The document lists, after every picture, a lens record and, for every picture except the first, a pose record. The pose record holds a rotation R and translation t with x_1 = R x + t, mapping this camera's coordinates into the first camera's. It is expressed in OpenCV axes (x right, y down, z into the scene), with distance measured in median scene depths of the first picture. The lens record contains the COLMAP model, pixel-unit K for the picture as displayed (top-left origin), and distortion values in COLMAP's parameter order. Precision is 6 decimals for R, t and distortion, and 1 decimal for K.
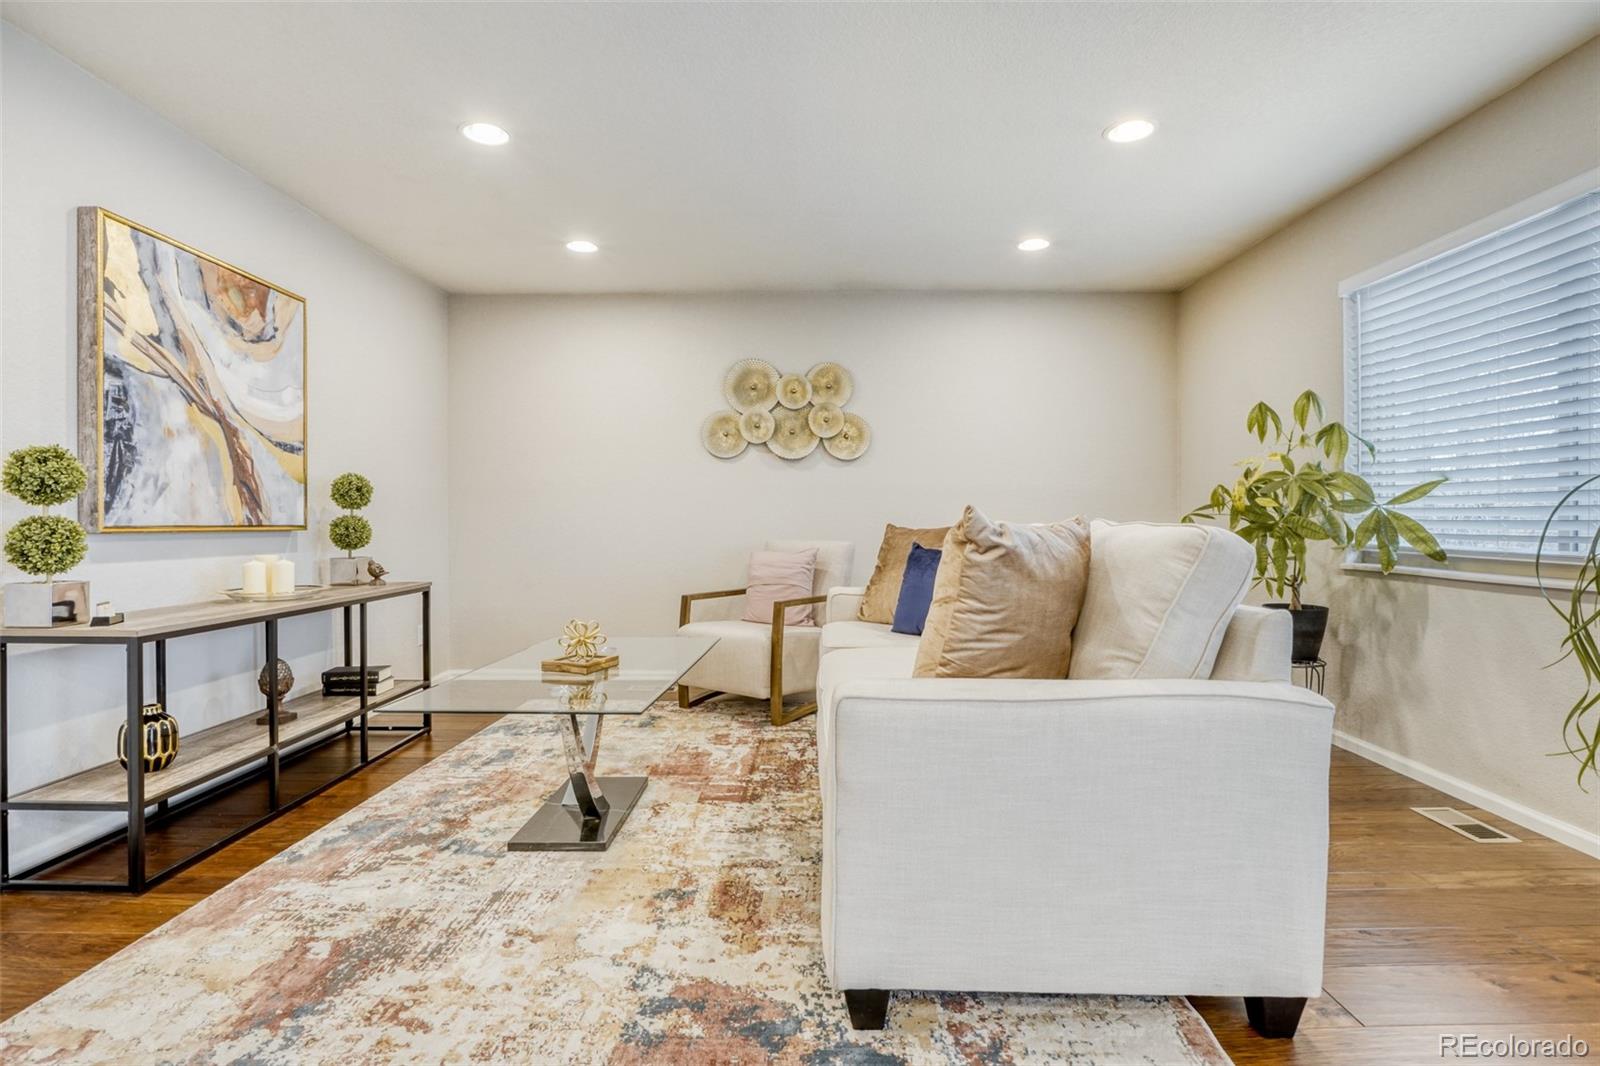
lens RADIAL K [[782.5, 0, 798.0], [0, 782.5, 523.3], [0, 0, 1]] dist [-0.025799, 0.005156]
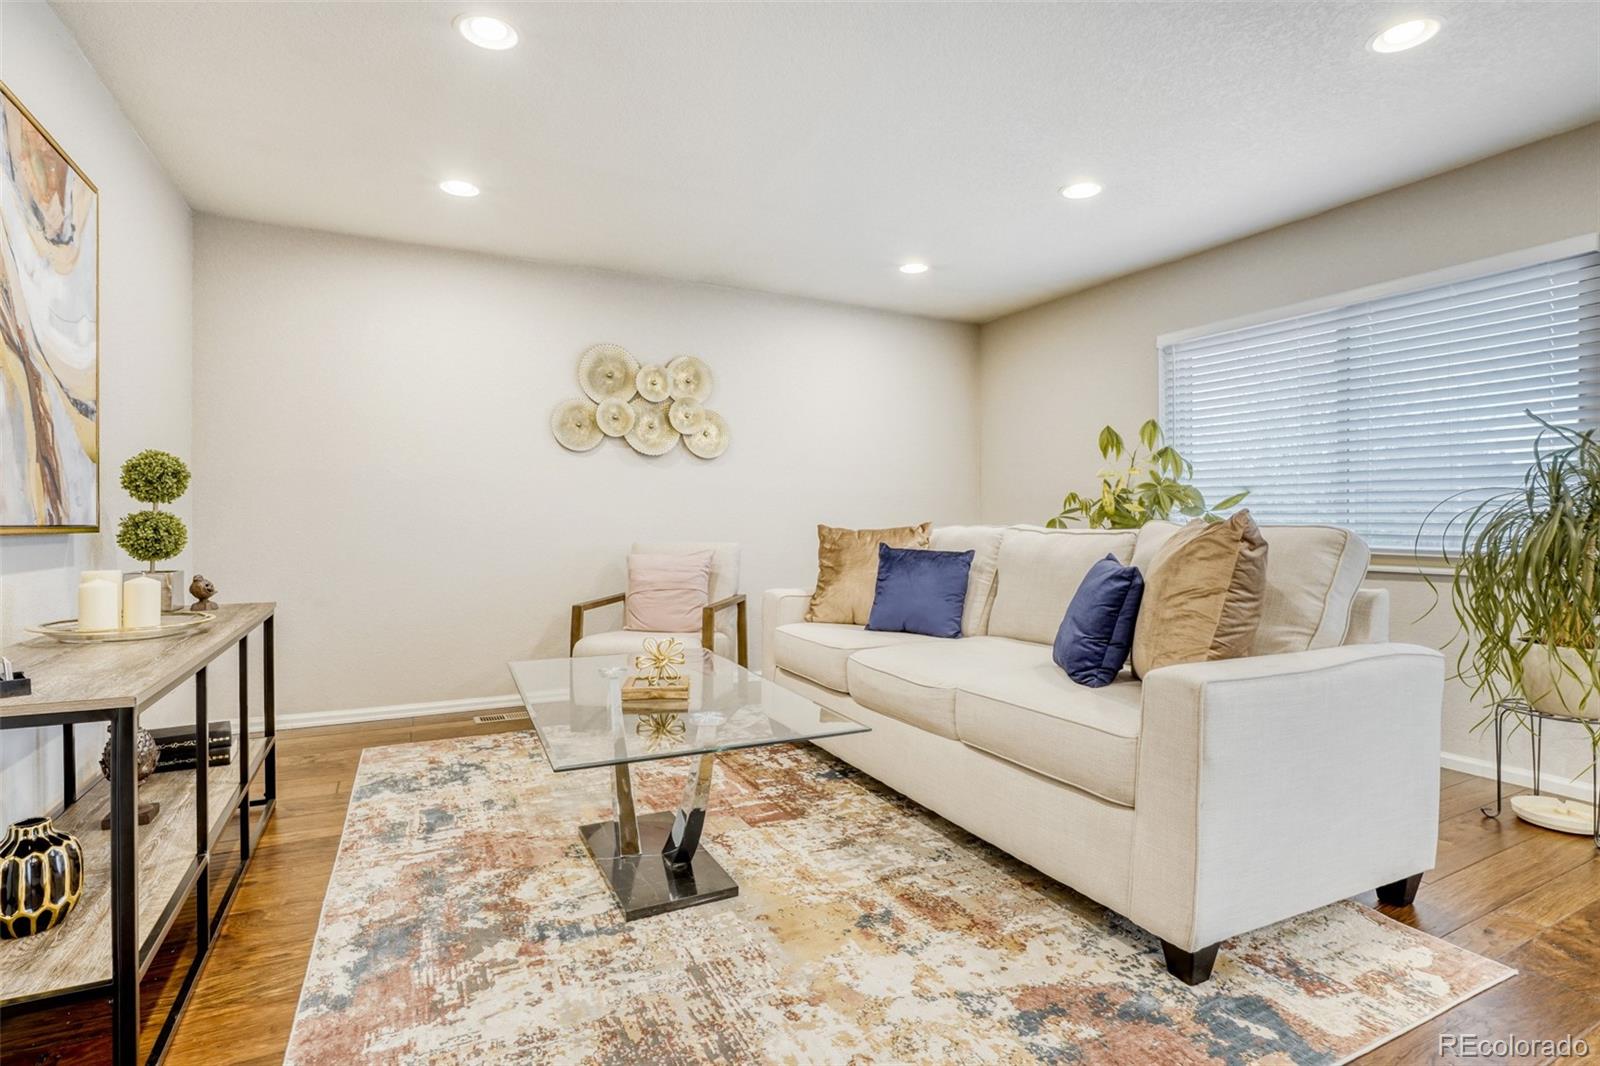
lens RADIAL K [[782.5, 0, 804.0], [0, 782.5, 524.4], [0, 0, 1]] dist [-0.025799, 0.005156]
pose [[0.885717, 0.001694, 0.464223, -0.452852], [-0.001718, 0.999998, -0.000370, 0.000972], [-0.464223, -0.000470, 0.885718, 0.141868]]
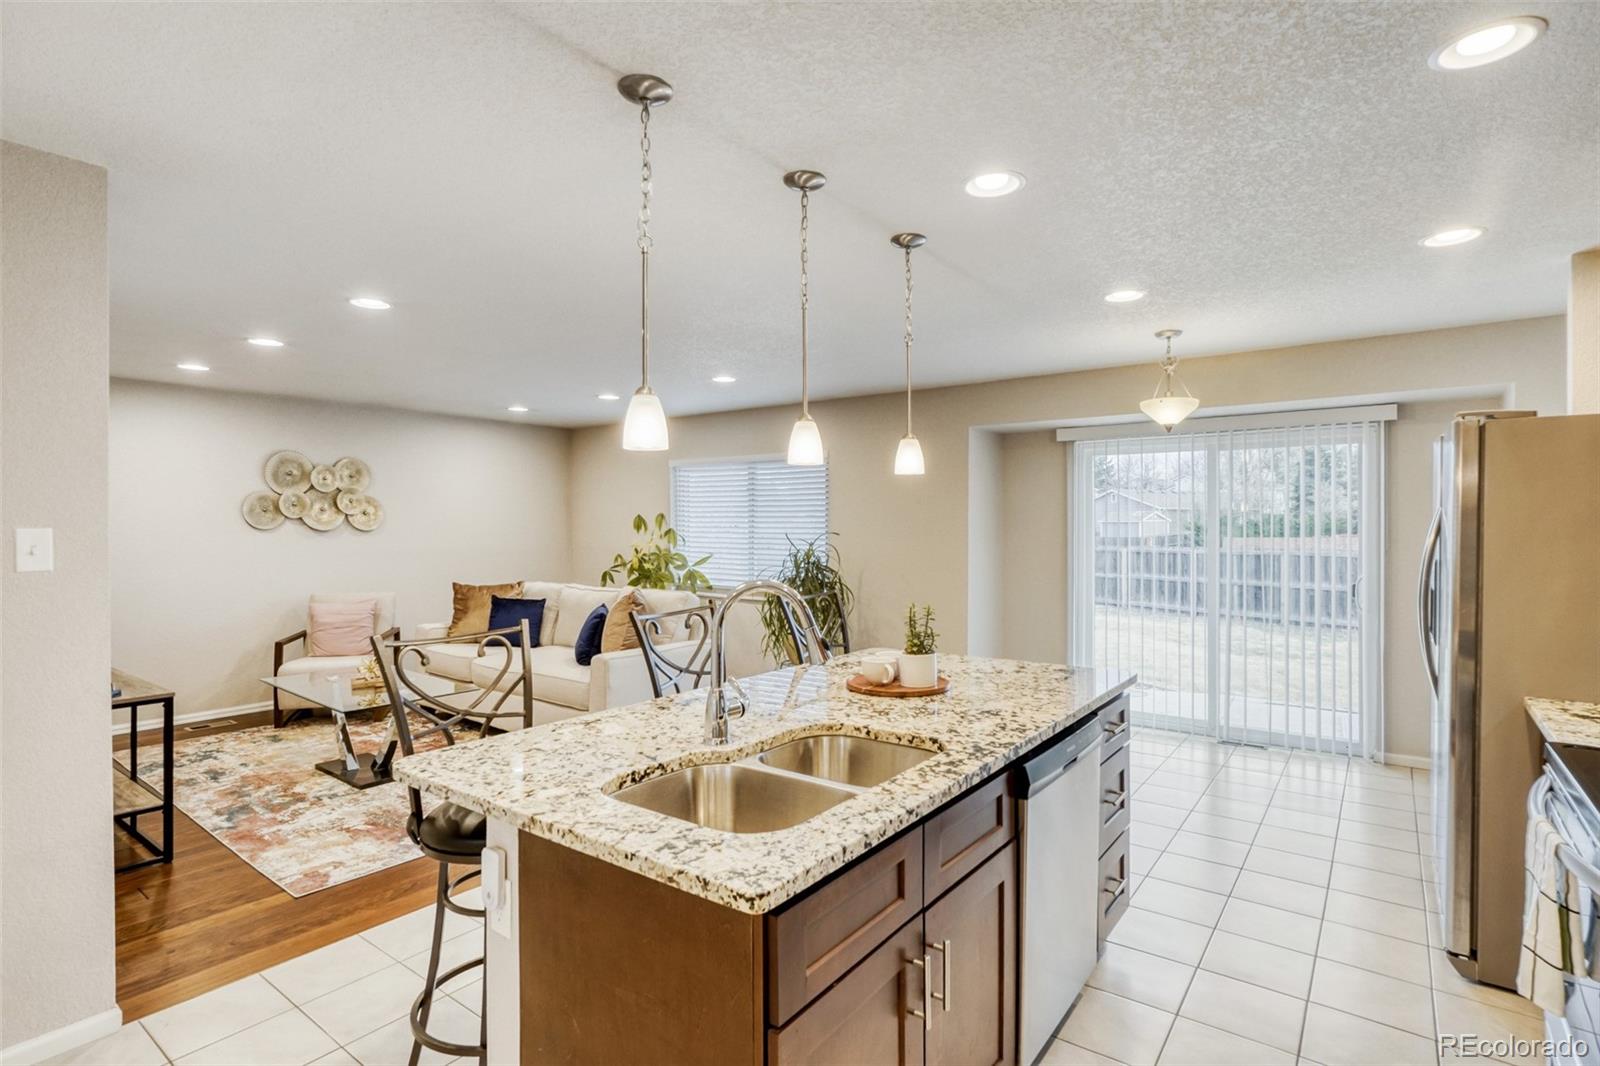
lens RADIAL K [[782.5, 0, 788.1], [0, 782.5, 526.3], [0, 0, 1]] dist [-0.025799, 0.005156]
pose [[0.609977, 0.001377, 0.792418, -0.906138], [0.004356, 0.999978, -0.005091, -0.127340], [-0.792407, 0.006557, 0.609958, -0.654415]]
